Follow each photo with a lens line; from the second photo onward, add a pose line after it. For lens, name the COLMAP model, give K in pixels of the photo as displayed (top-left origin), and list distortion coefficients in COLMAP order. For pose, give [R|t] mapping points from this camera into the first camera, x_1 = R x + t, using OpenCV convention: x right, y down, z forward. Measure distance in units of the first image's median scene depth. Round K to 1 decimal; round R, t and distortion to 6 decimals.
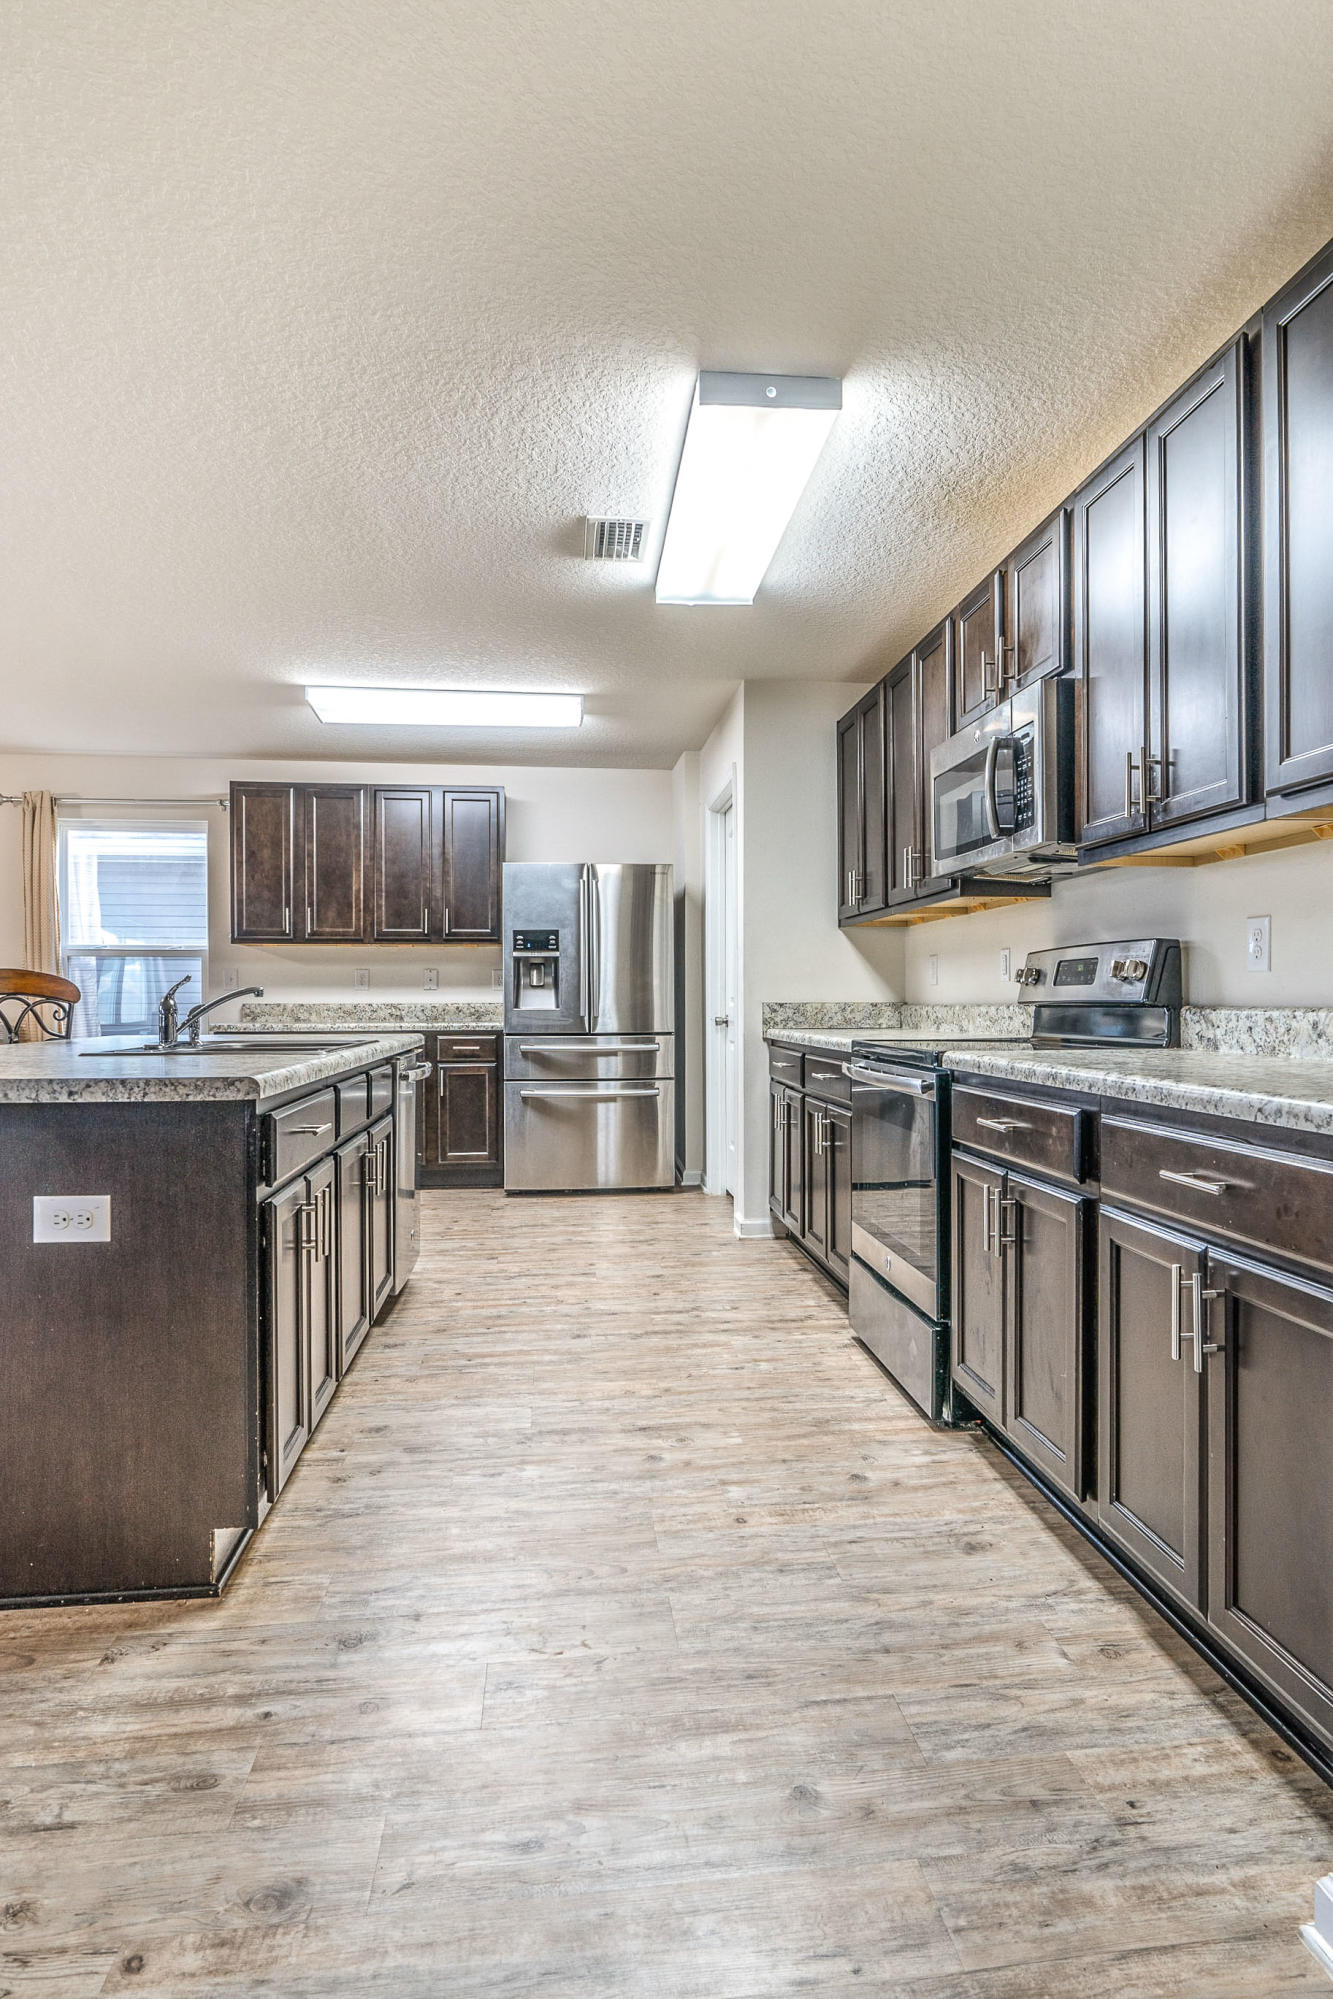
lens RADIAL K [[1088.0, 0, 678.9], [0, 1088.0, 994.4], [0, 0, 1]] dist [0.000637, -0.002576]
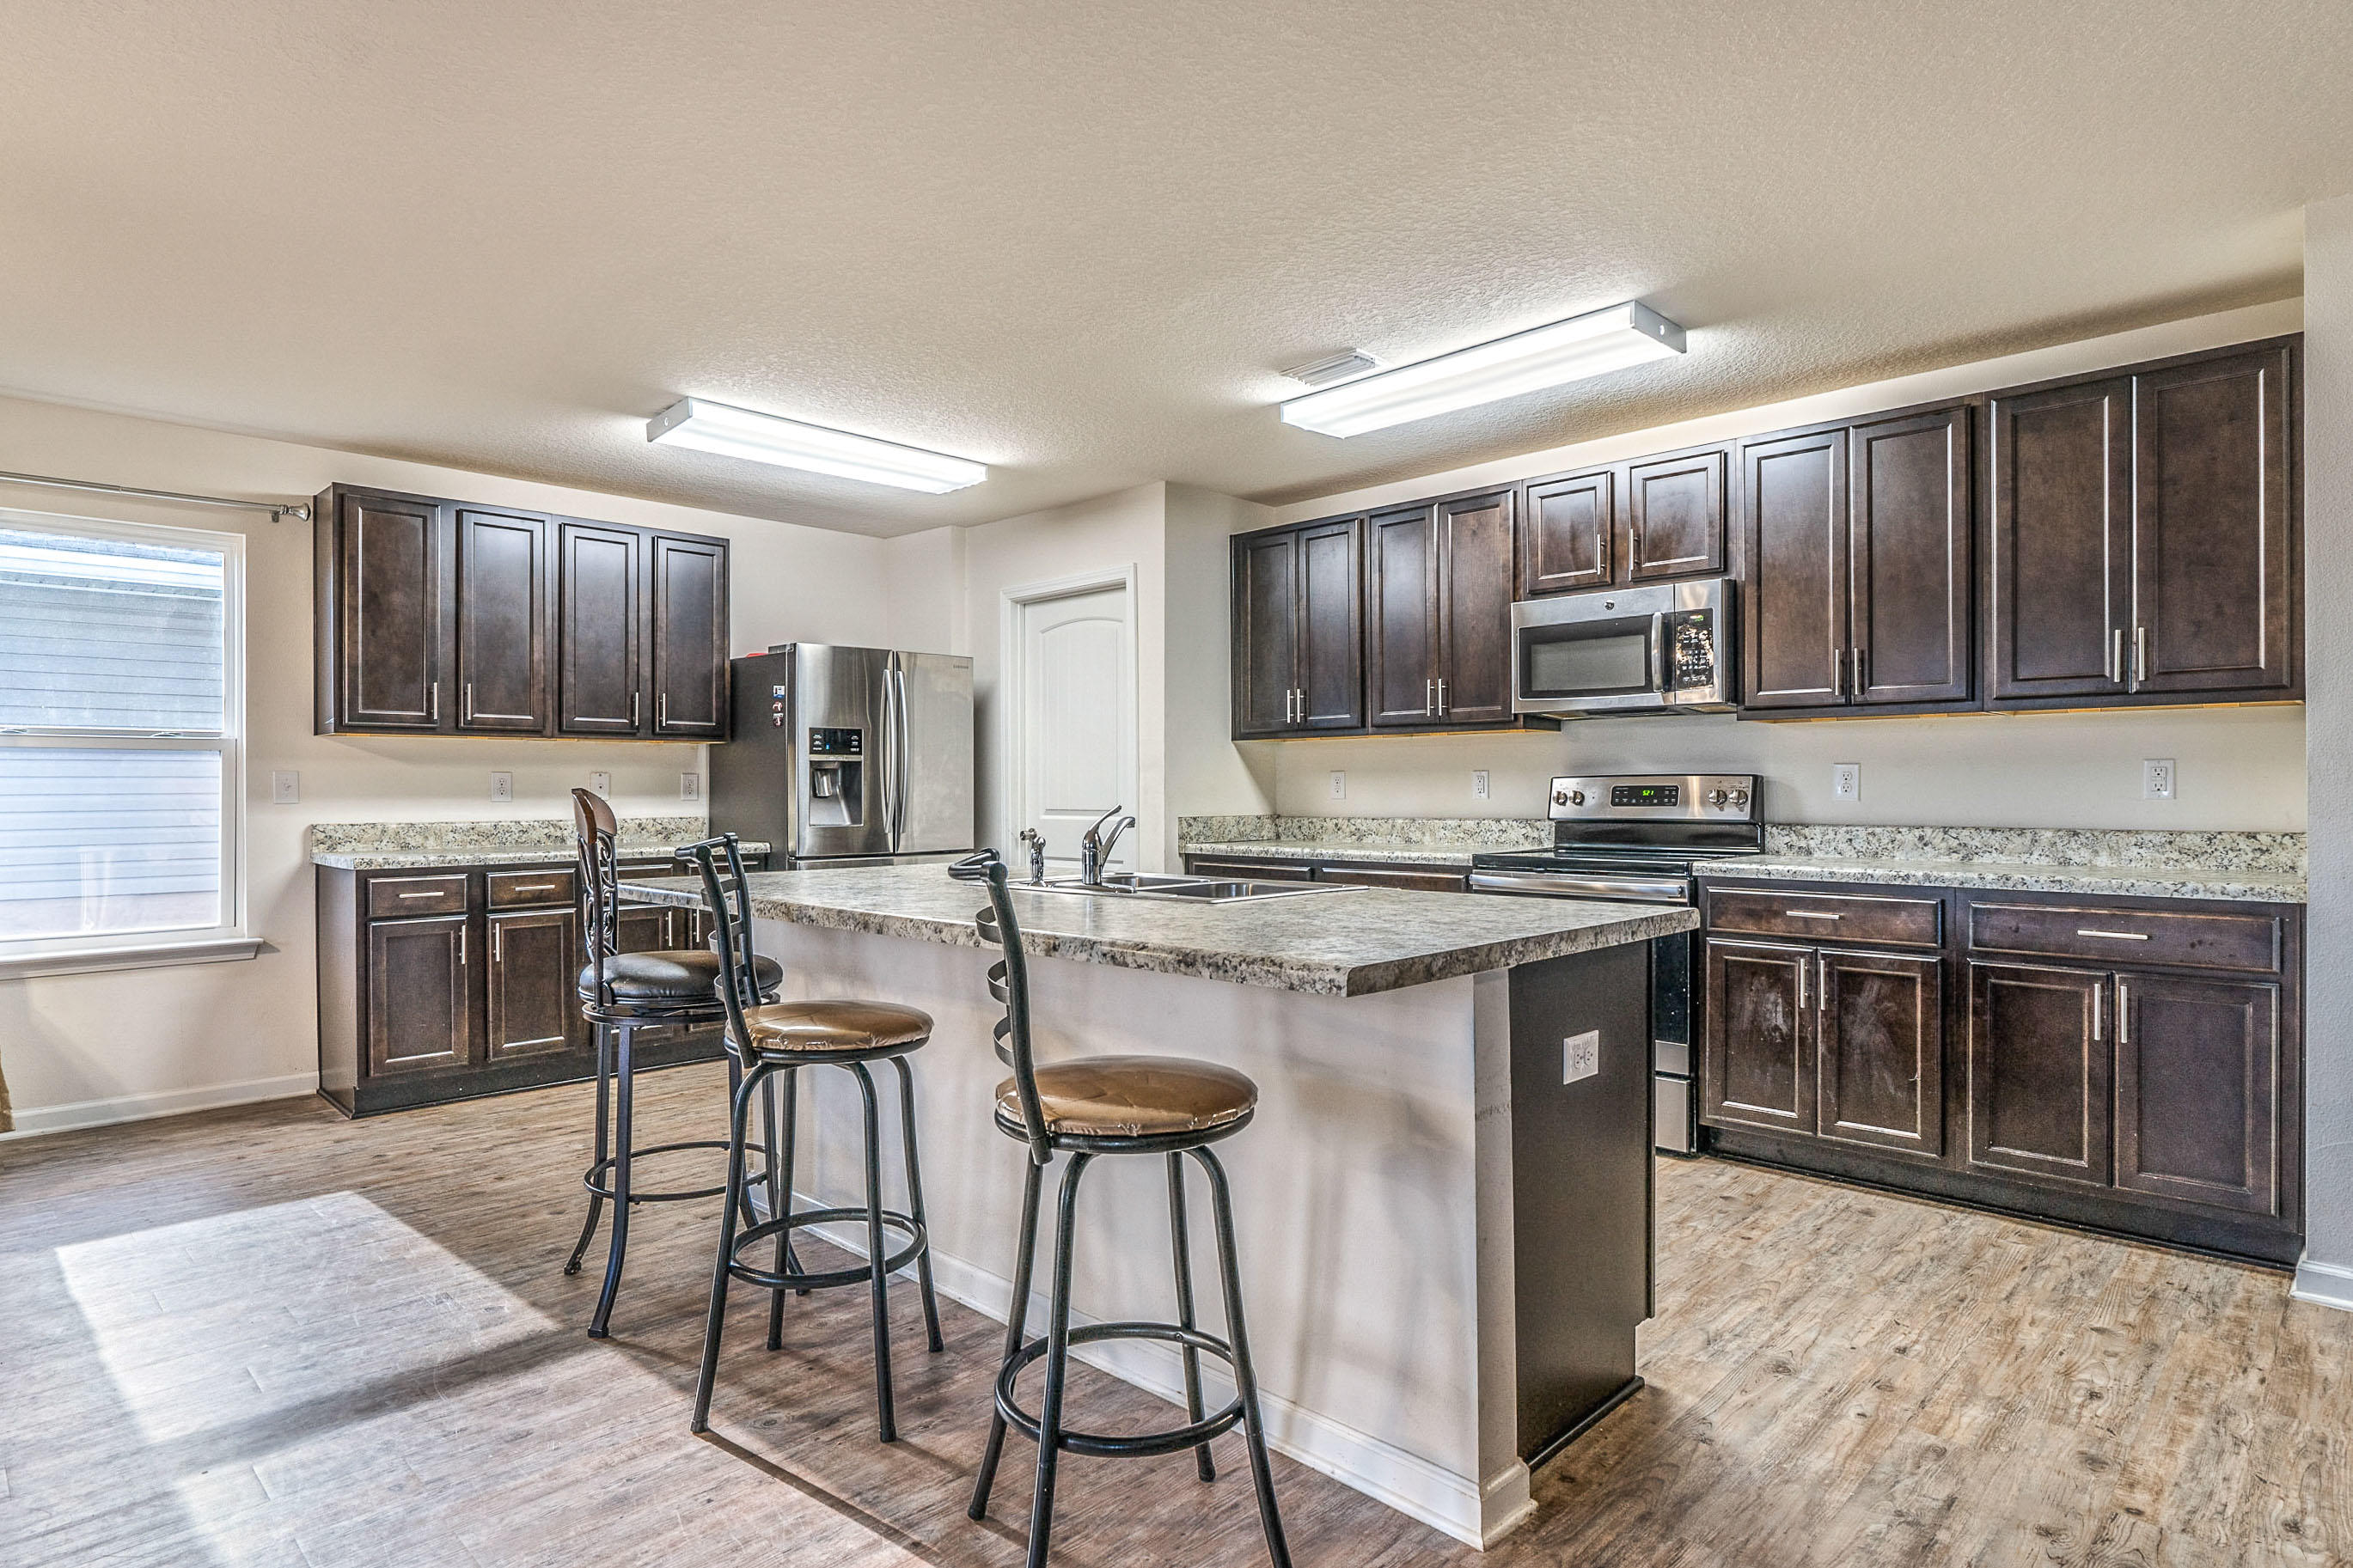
lens RADIAL K [[1280.5, 0, 1176.5], [0, 1280.5, 784.0], [0, 0, 1]] dist [0.000637, -0.002576]
pose [[0.776275, 0.000583, 0.630395, -0.917988], [-0.000979, 0.999999, 0.000281, -0.031638], [-0.630394, -0.000836, 0.776275, 0.167568]]
